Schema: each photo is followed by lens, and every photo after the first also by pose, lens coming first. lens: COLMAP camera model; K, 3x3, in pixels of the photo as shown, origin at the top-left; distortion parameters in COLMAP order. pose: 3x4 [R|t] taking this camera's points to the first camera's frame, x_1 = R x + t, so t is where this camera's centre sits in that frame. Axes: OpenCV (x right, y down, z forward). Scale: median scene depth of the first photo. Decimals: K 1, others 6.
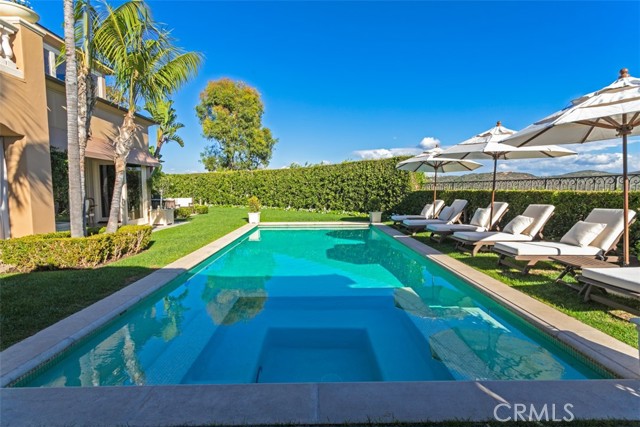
lens RADIAL K [[319.8, 0, 315.1], [0, 319.8, 201.2], [0, 0, 1]] dist [0.006289, -0.000881]
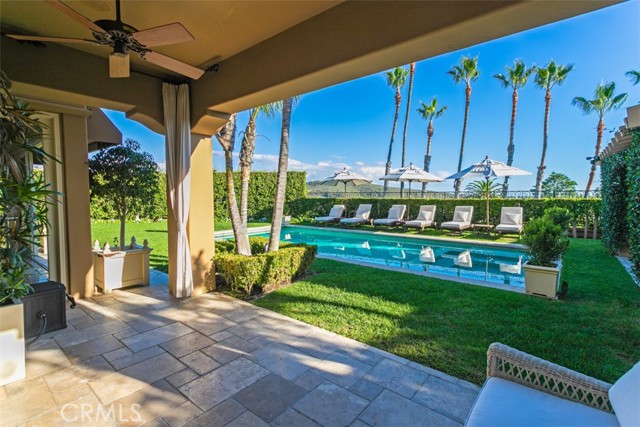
lens RADIAL K [[319.8, 0, 314.6], [0, 319.8, 206.5], [0, 0, 1]] dist [0.006289, -0.000881]
pose [[0.638352, -0.029617, 0.769175, -0.504119], [0.030755, 0.999443, 0.012960, -0.010961], [-0.769130, 0.015383, 0.638907, 0.093347]]
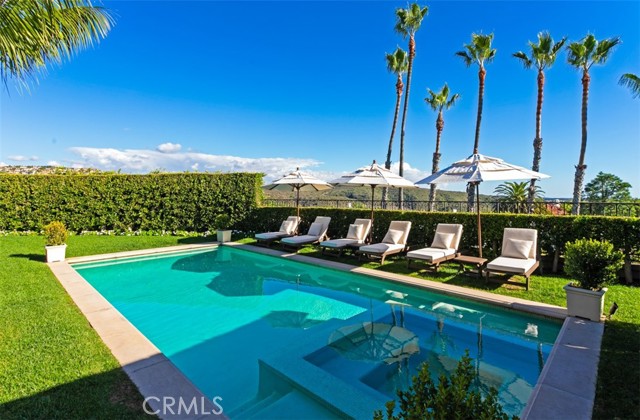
lens RADIAL K [[319.8, 0, 320.2], [0, 319.8, 188.6], [0, 0, 1]] dist [0.006289, -0.000881]
pose [[0.701673, 0.014569, 0.712350, -0.213875], [0.025732, 0.998621, -0.045769, -0.029063], [-0.712034, 0.050445, 0.700330, 0.092162]]
